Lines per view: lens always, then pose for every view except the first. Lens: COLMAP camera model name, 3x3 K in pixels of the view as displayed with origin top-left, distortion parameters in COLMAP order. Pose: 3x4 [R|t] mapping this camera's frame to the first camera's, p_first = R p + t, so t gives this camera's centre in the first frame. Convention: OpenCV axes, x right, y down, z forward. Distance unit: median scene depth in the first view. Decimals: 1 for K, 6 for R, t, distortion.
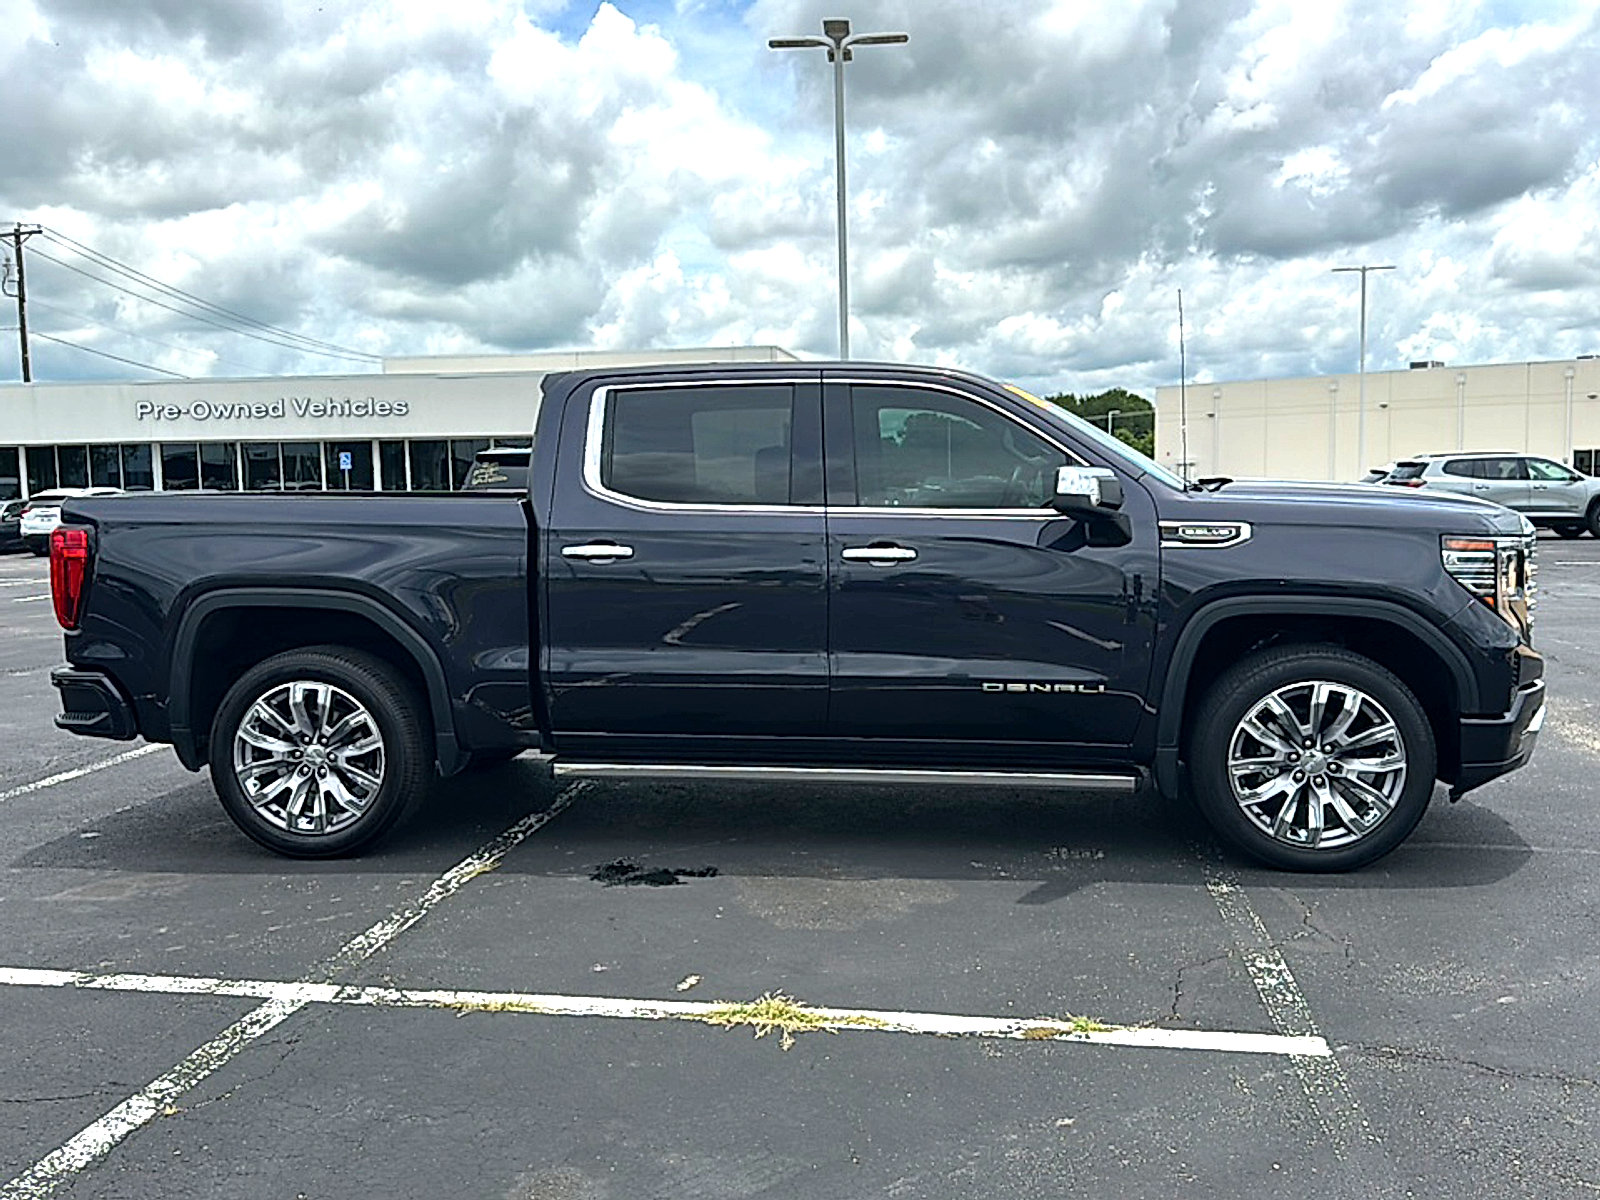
lens RADIAL K [[1445.8, 0, 800.0], [0, 1445.8, 600.0], [0, 0, 1]] dist [0.206177, -0.482539]
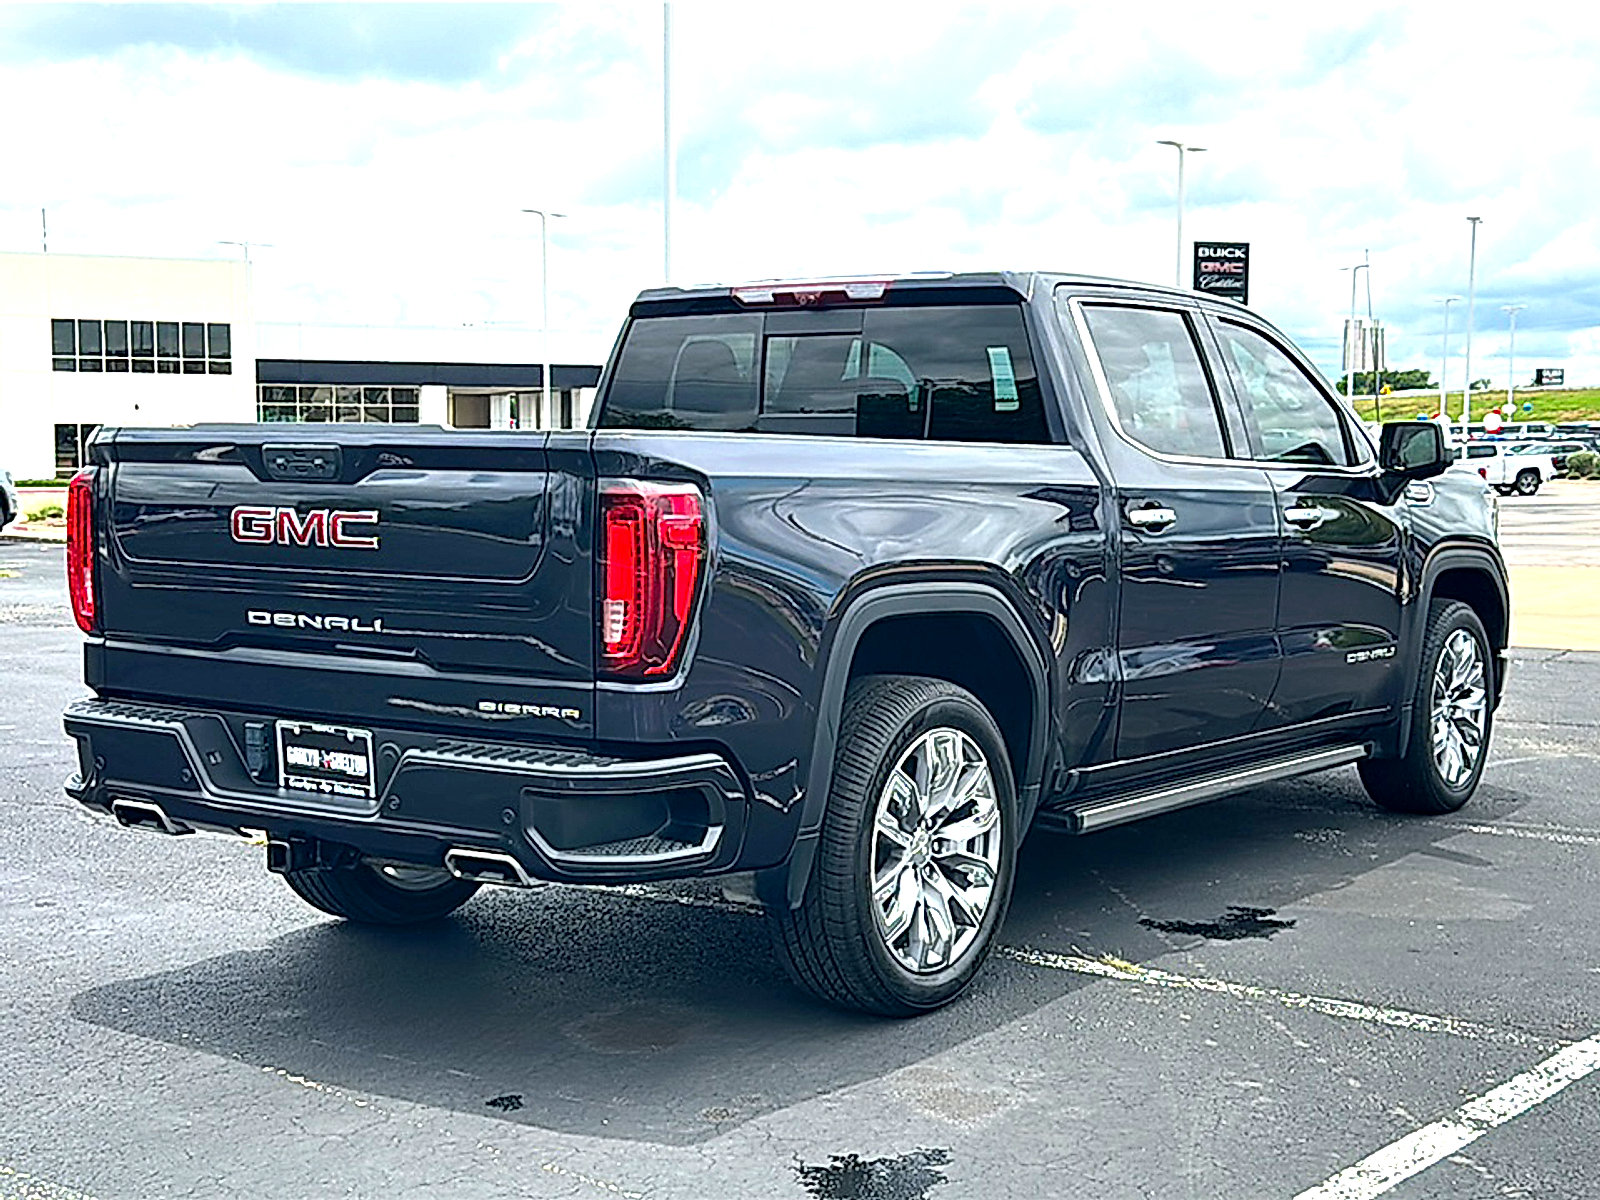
lens RADIAL K [[2272.9, 0, 800.0], [0, 2272.9, 600.0], [0, 0, 1]] dist [0.121979, 0.023771]
pose [[0.436148, -0.034732, 0.899205, -1.277512], [0.076565, 0.997064, 0.001375, -0.004774], [-0.896612, 0.068248, 0.437526, 0.649995]]
